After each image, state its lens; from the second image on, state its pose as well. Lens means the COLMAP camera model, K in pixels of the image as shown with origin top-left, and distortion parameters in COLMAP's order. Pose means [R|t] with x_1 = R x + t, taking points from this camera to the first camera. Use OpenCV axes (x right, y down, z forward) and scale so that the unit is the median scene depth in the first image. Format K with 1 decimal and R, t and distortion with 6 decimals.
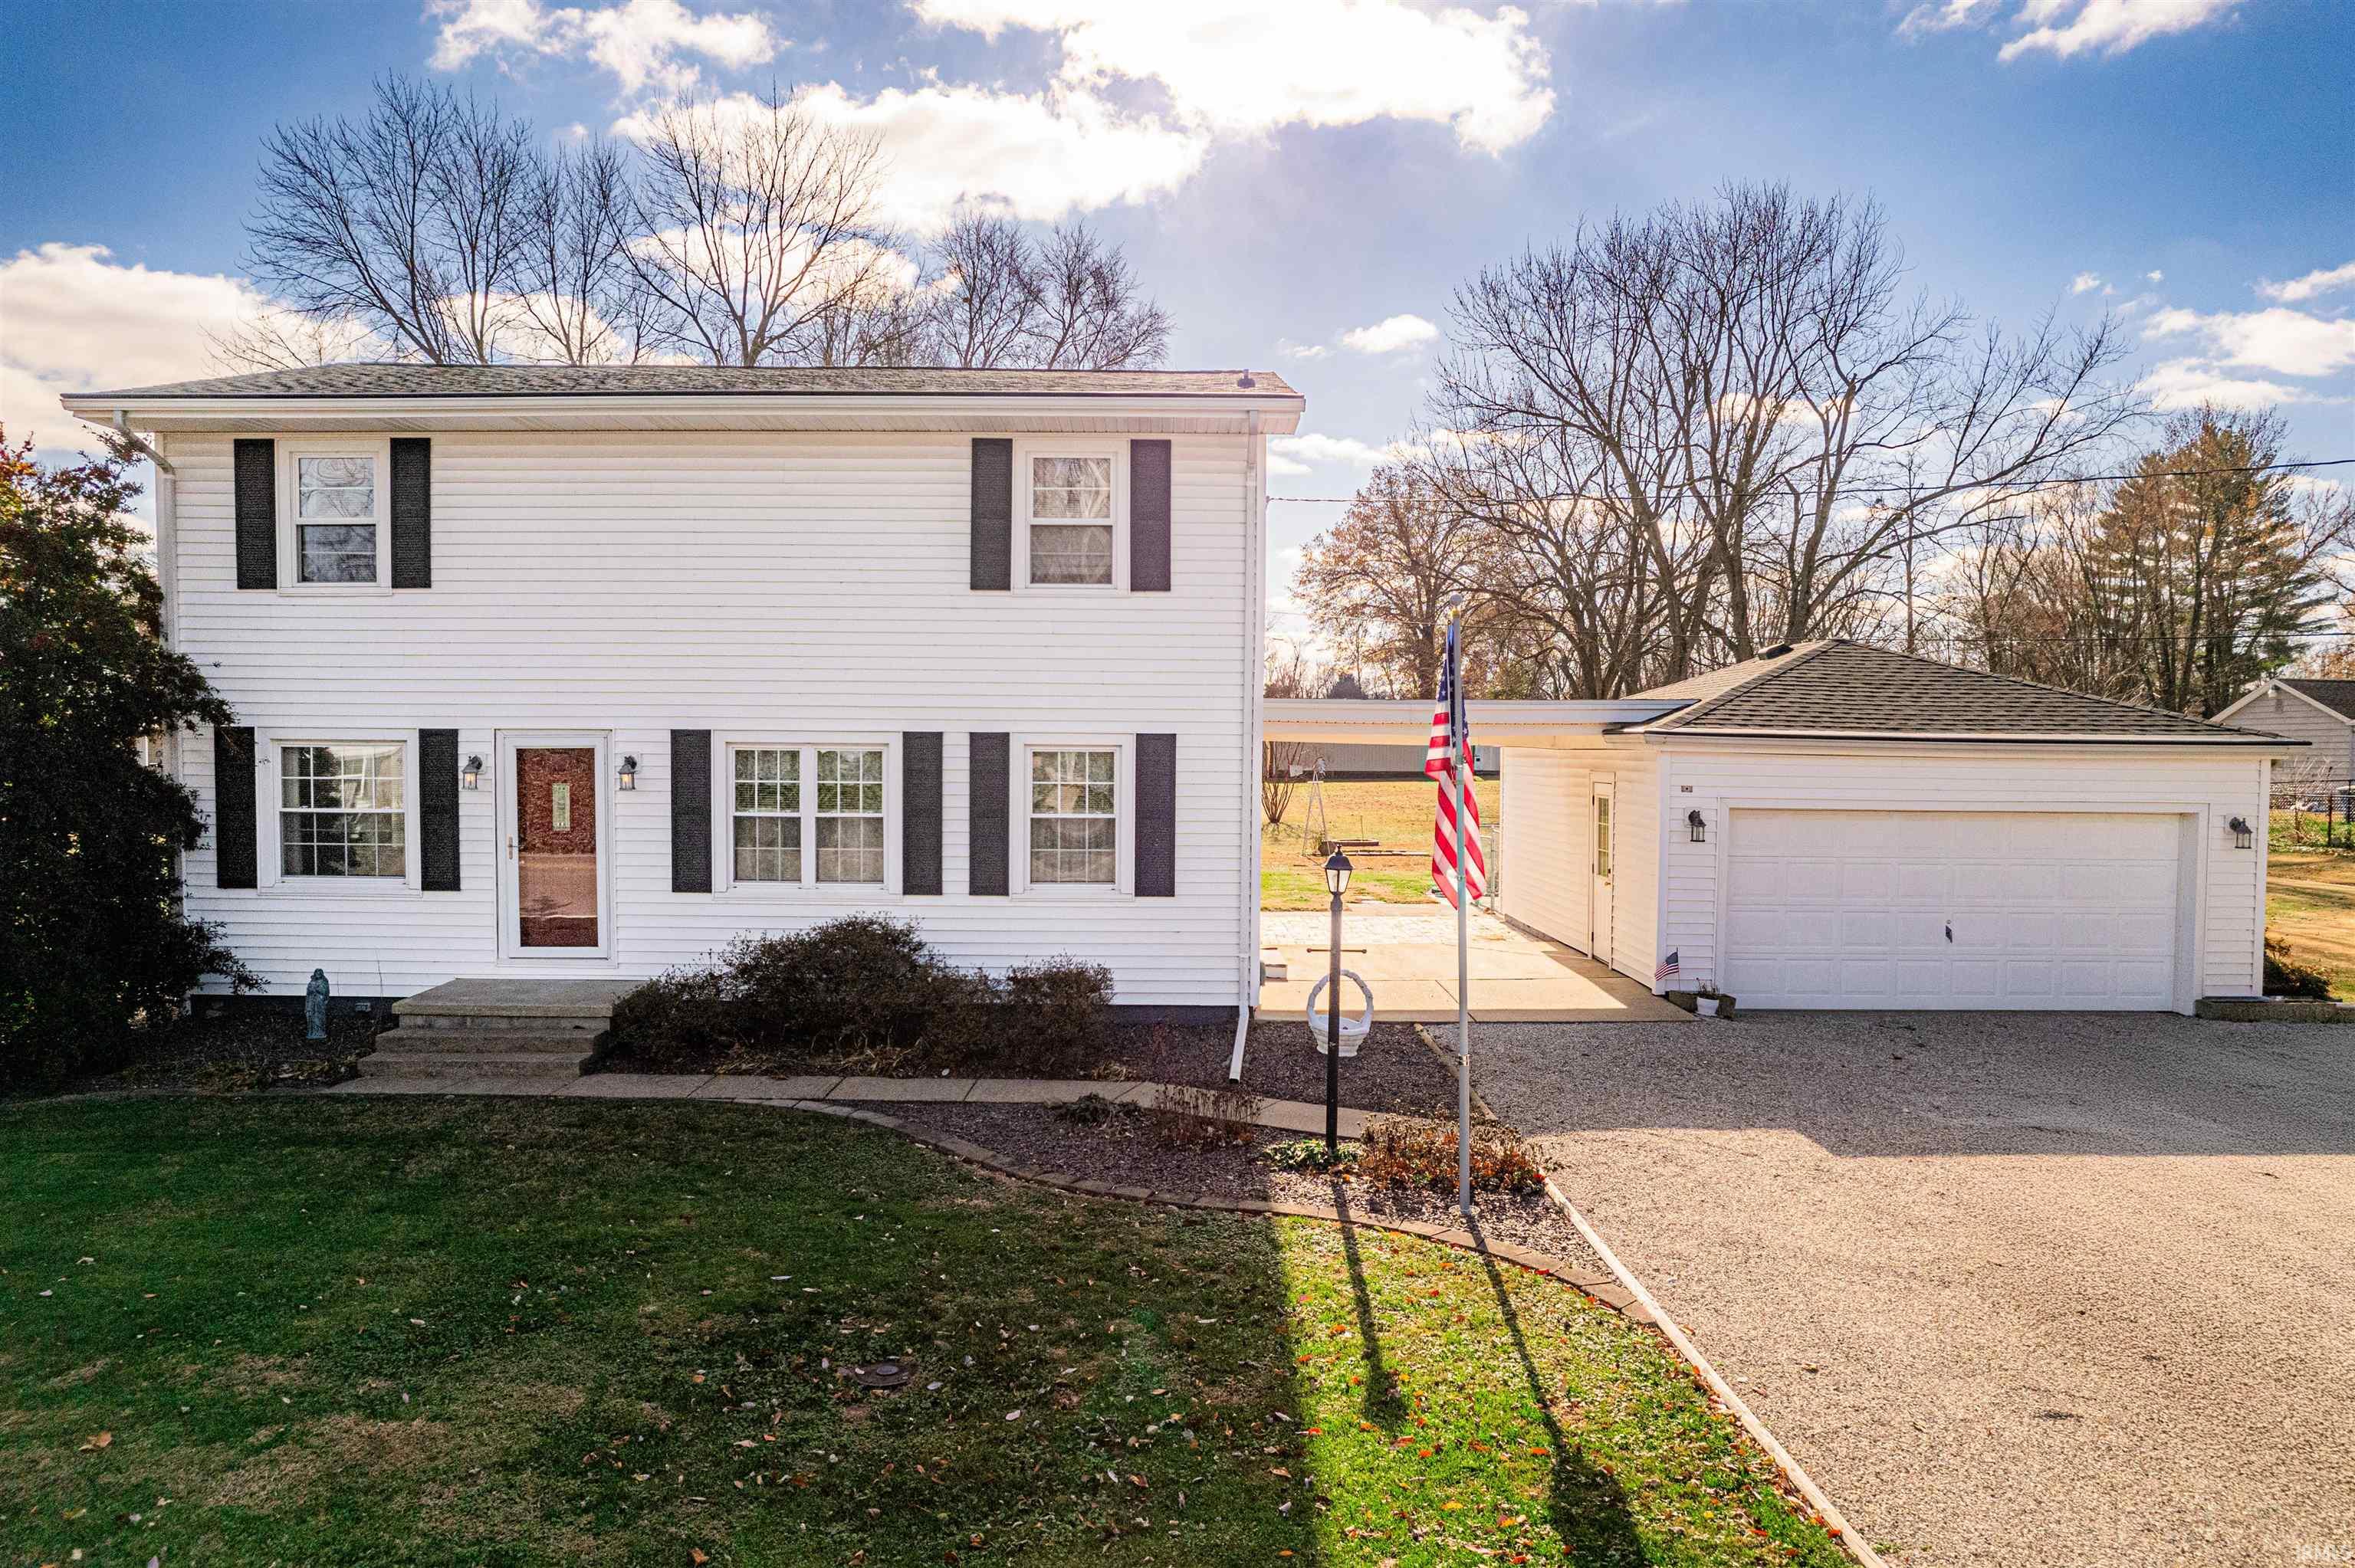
lens RADIAL K [[1511.7, 0, 1185.7], [0, 1511.7, 808.1], [0, 0, 1]] dist [-0.067013, 0.049648]
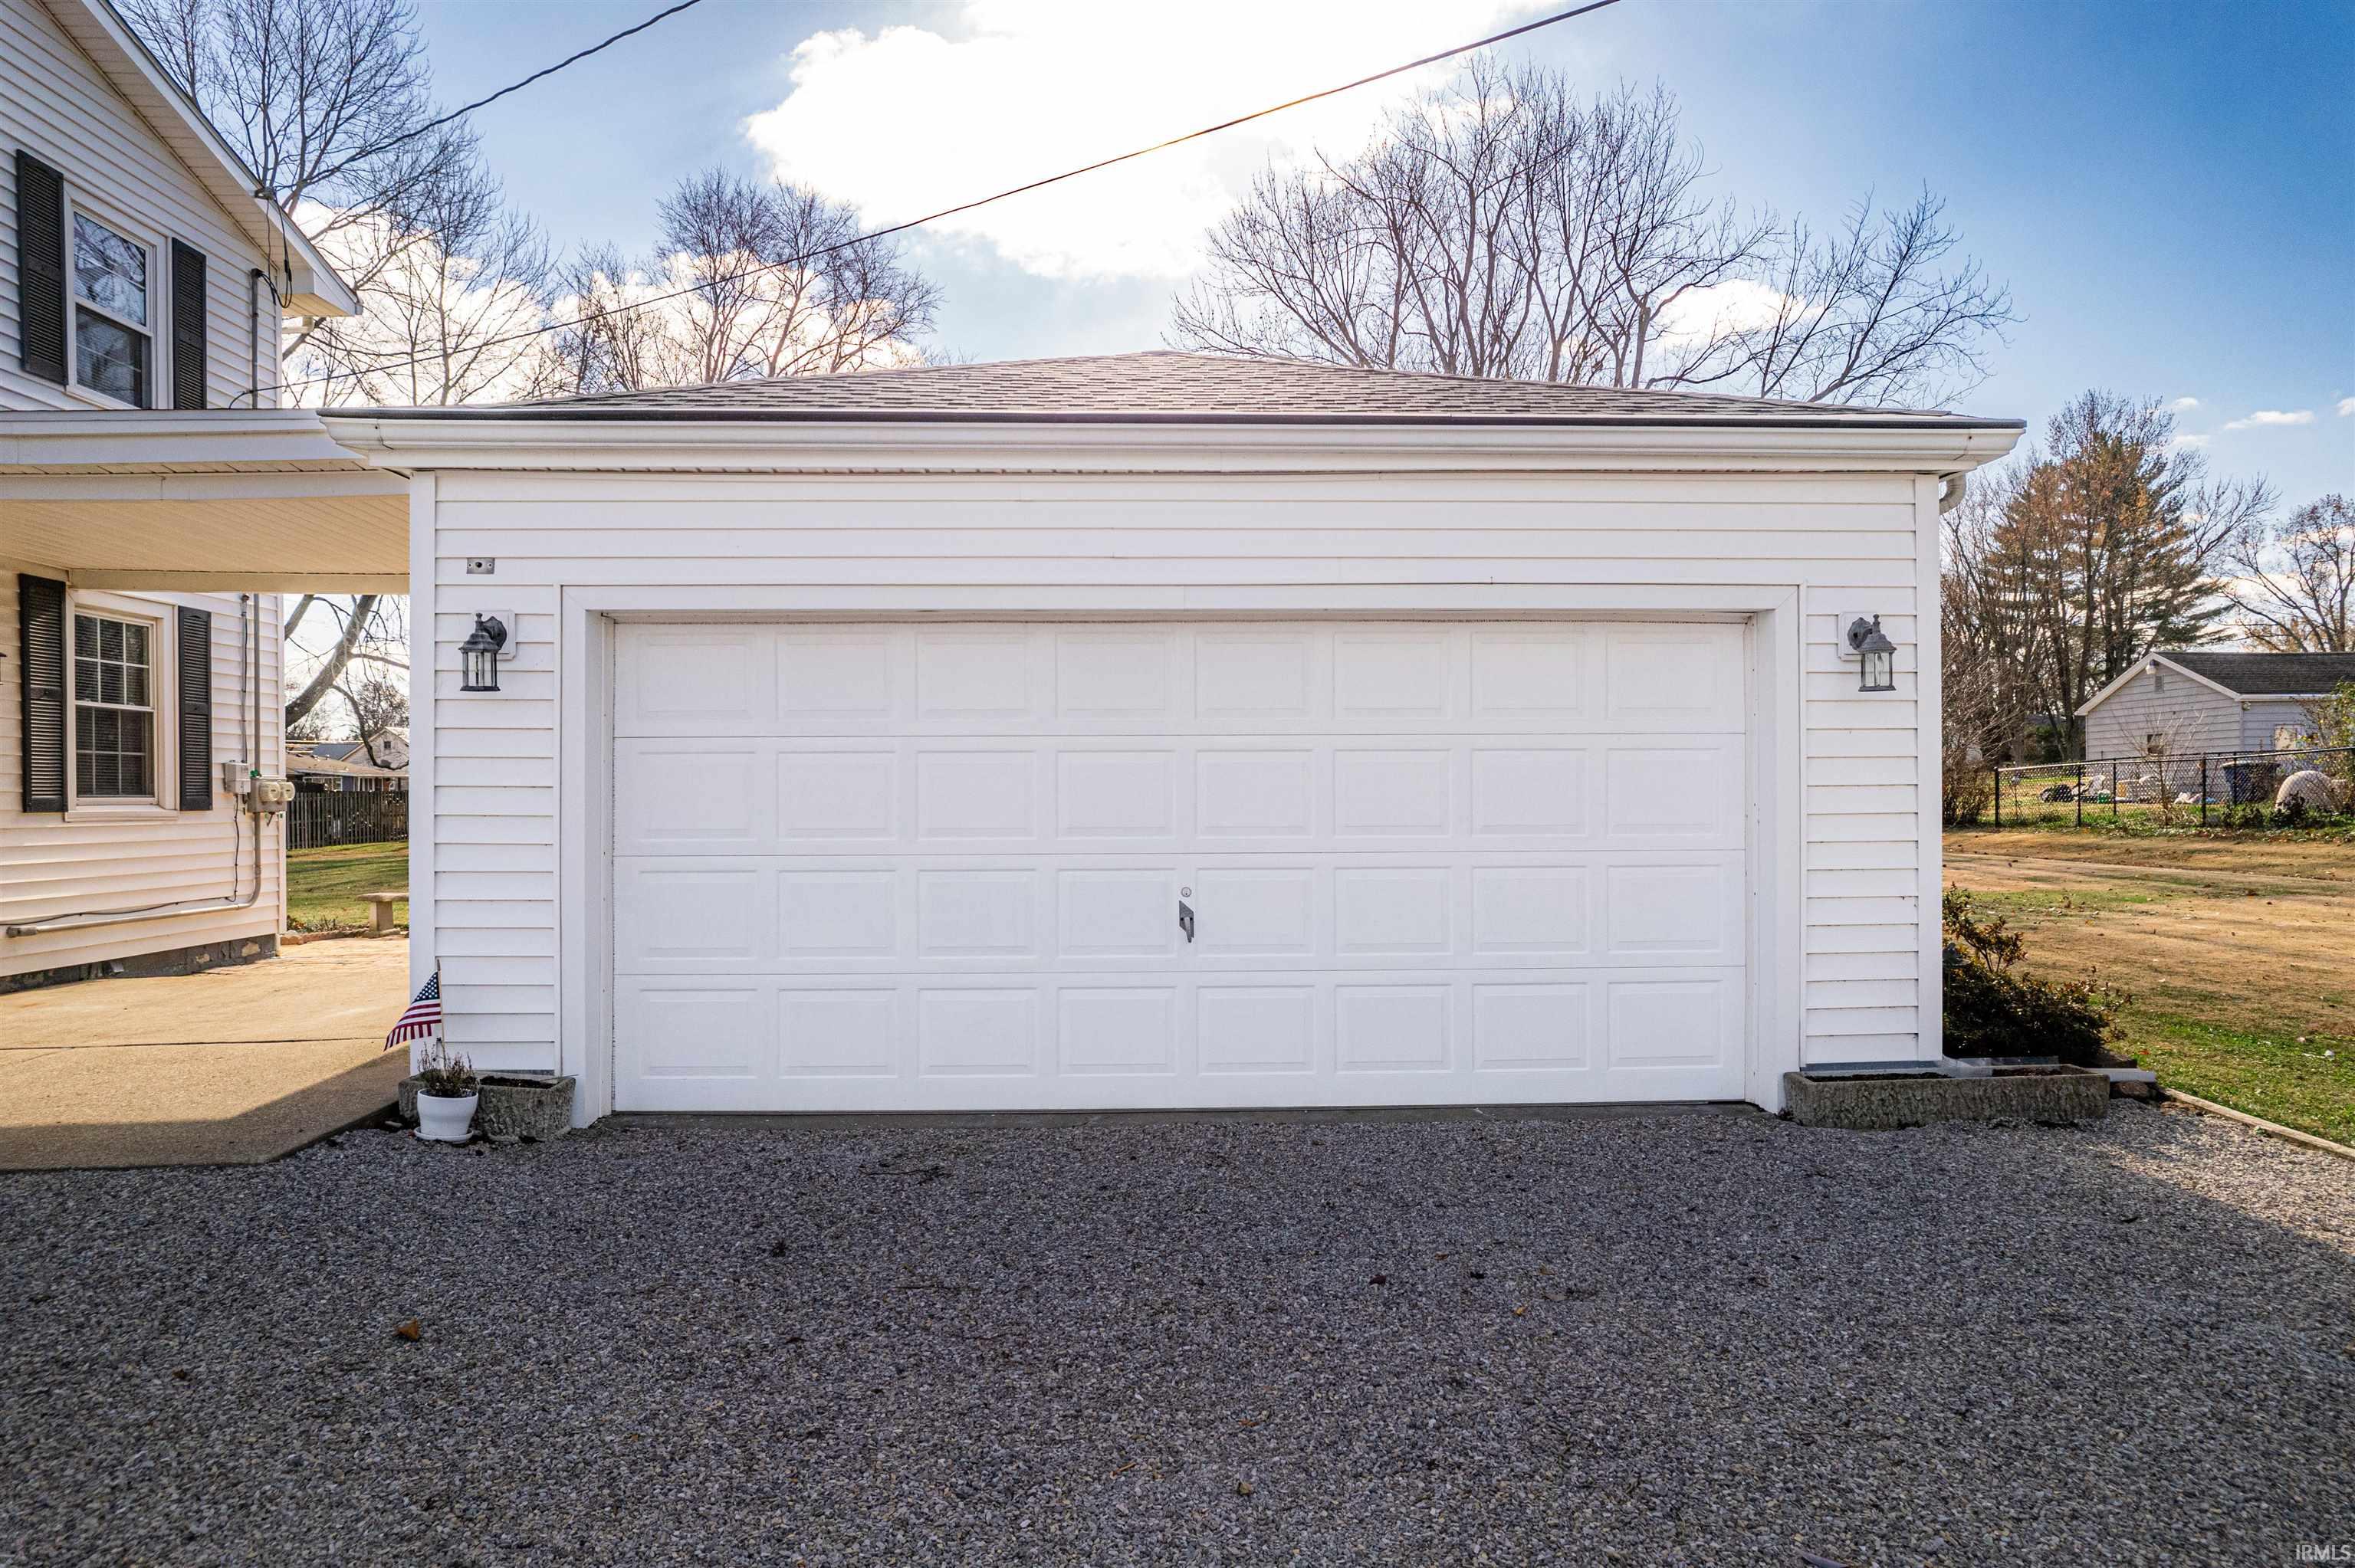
lens RADIAL K [[1511.7, 0, 1185.7], [0, 1511.7, 808.1], [0, 0, 1]] dist [-0.067013, 0.049648]
pose [[0.999151, -0.016048, 0.037951, 0.497443], [0.017348, 0.999265, -0.034184, 0.067770], [-0.037375, 0.034814, 0.998695, 0.587638]]
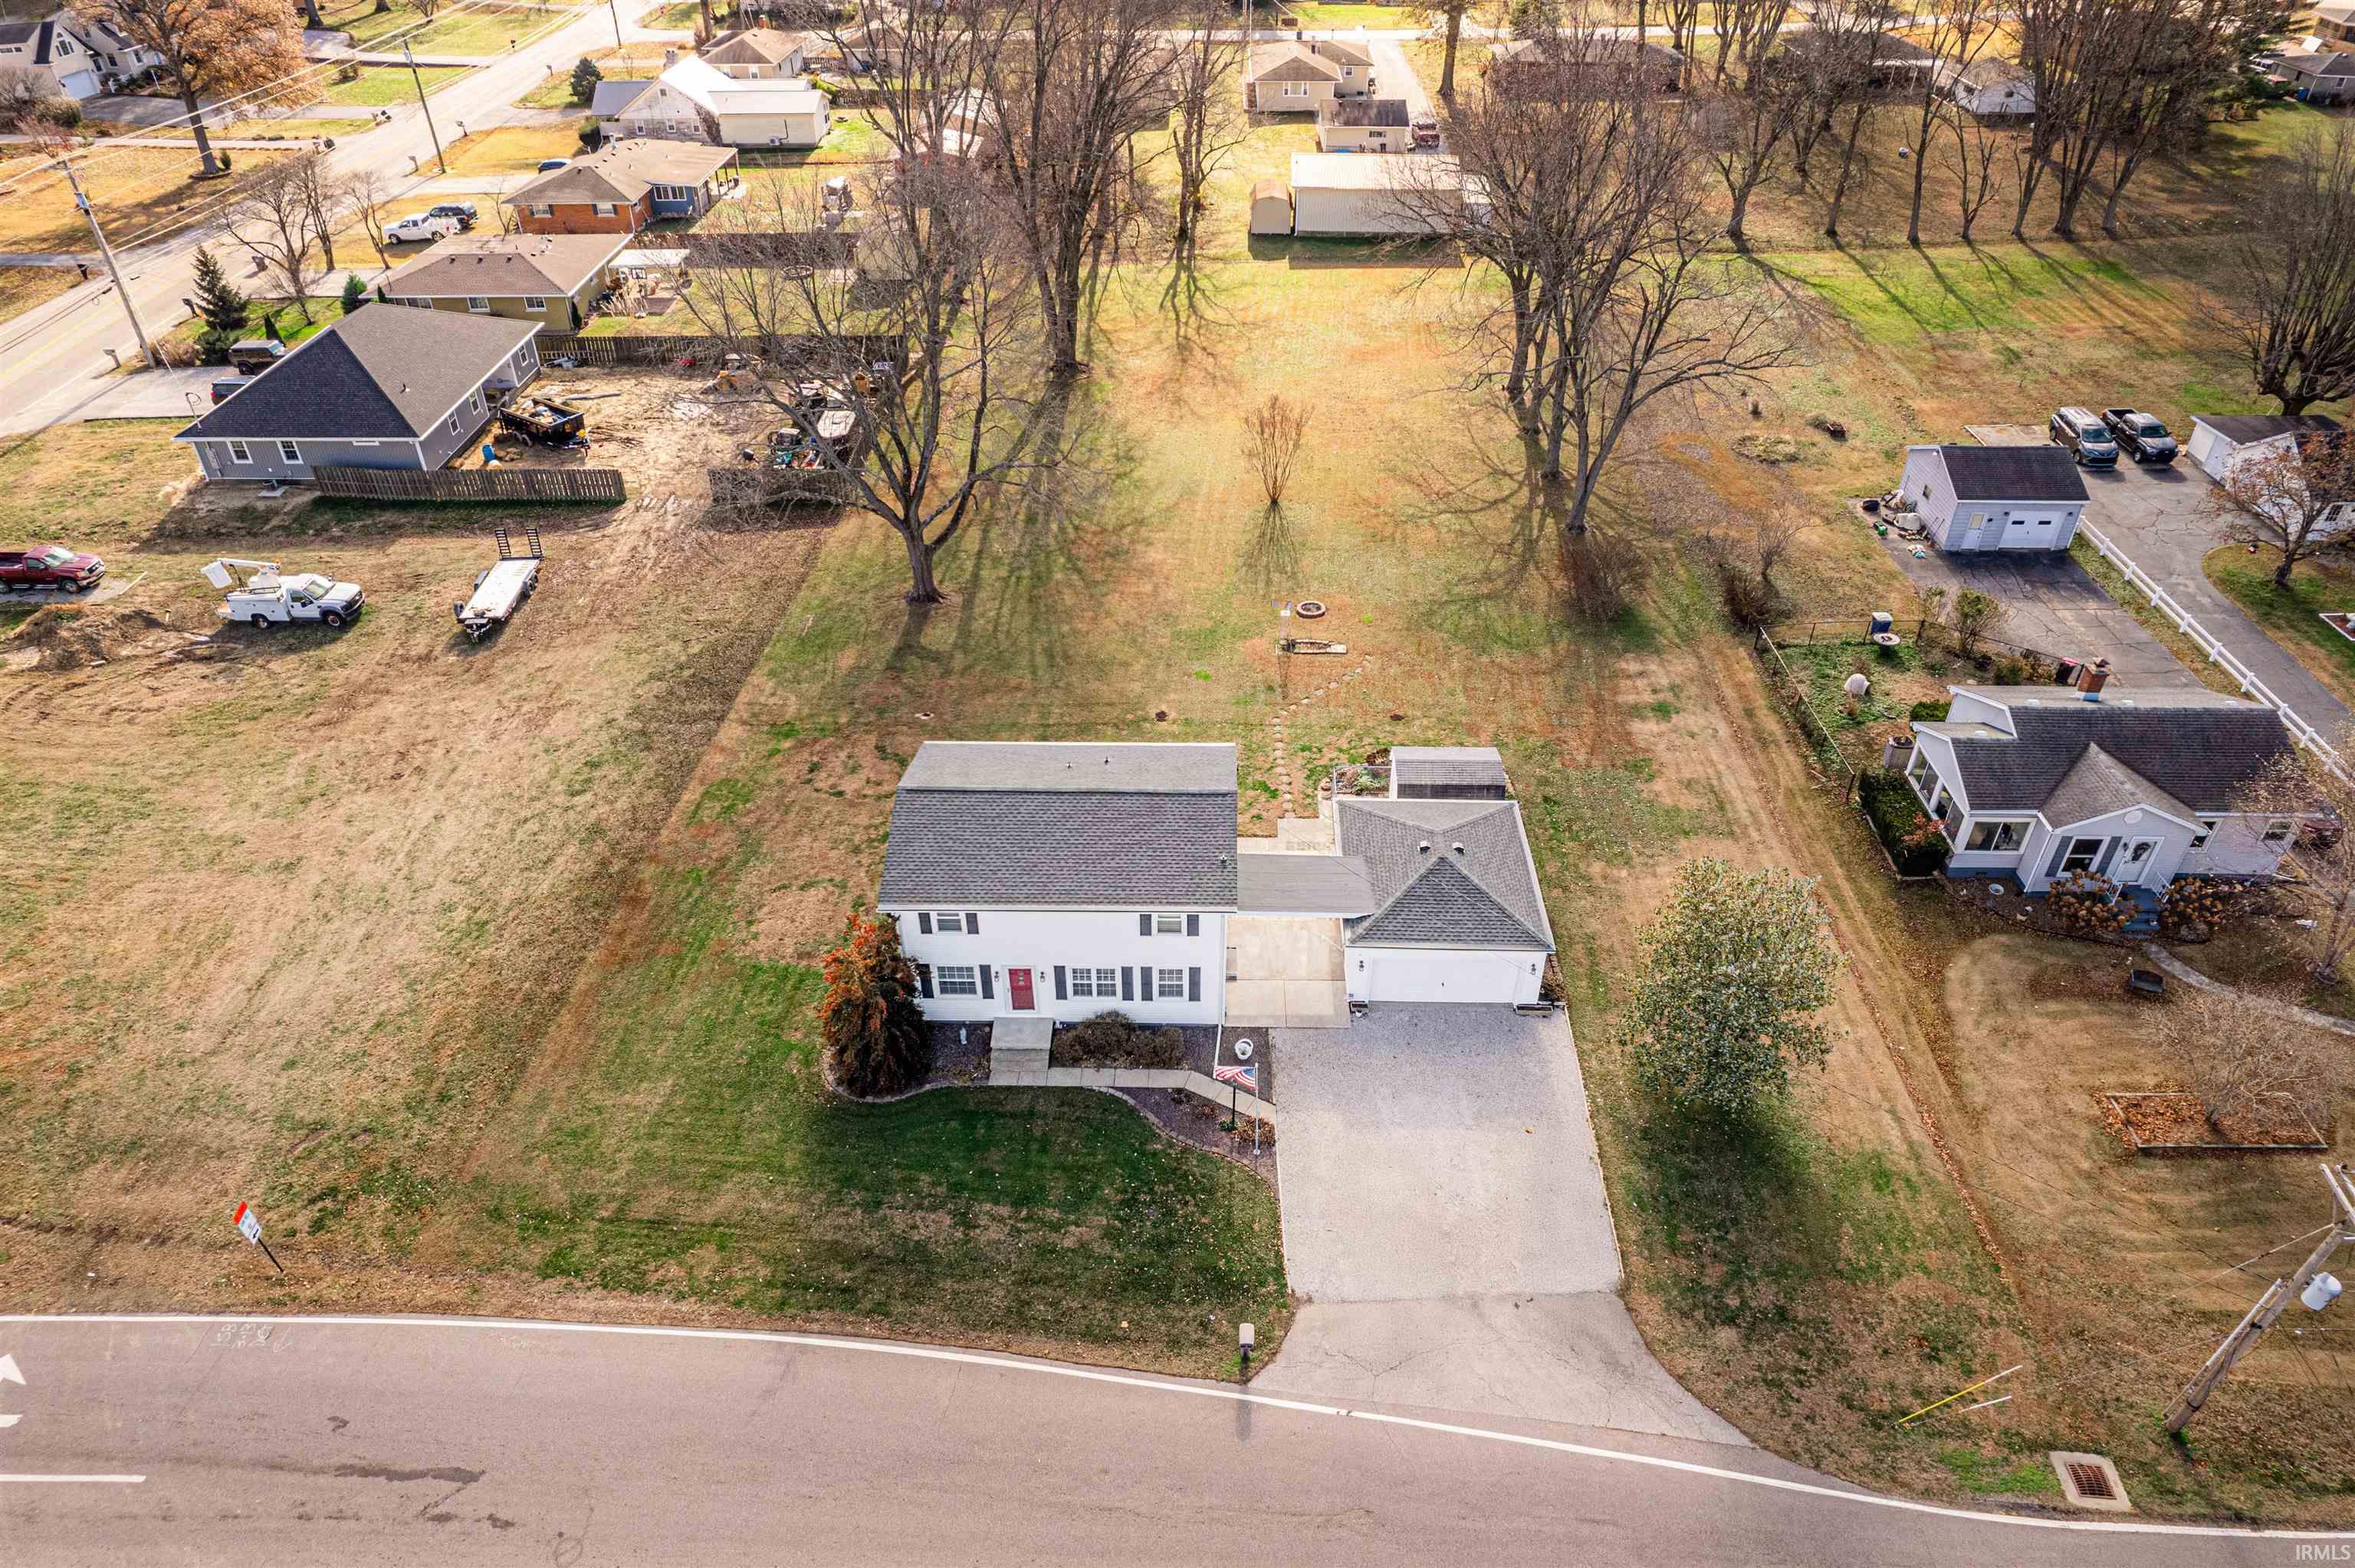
lens RADIAL K [[1495.9, 0, 1177.5], [0, 1495.9, 784.0], [0, 0, 1]] dist [0.001366, 0.046456]
pose [[0.999335, 0.007829, -0.035621, 0.057682], [0.013231, 0.832329, 0.554125, -2.218517], [0.033986, -0.554227, 0.831671, -1.554845]]
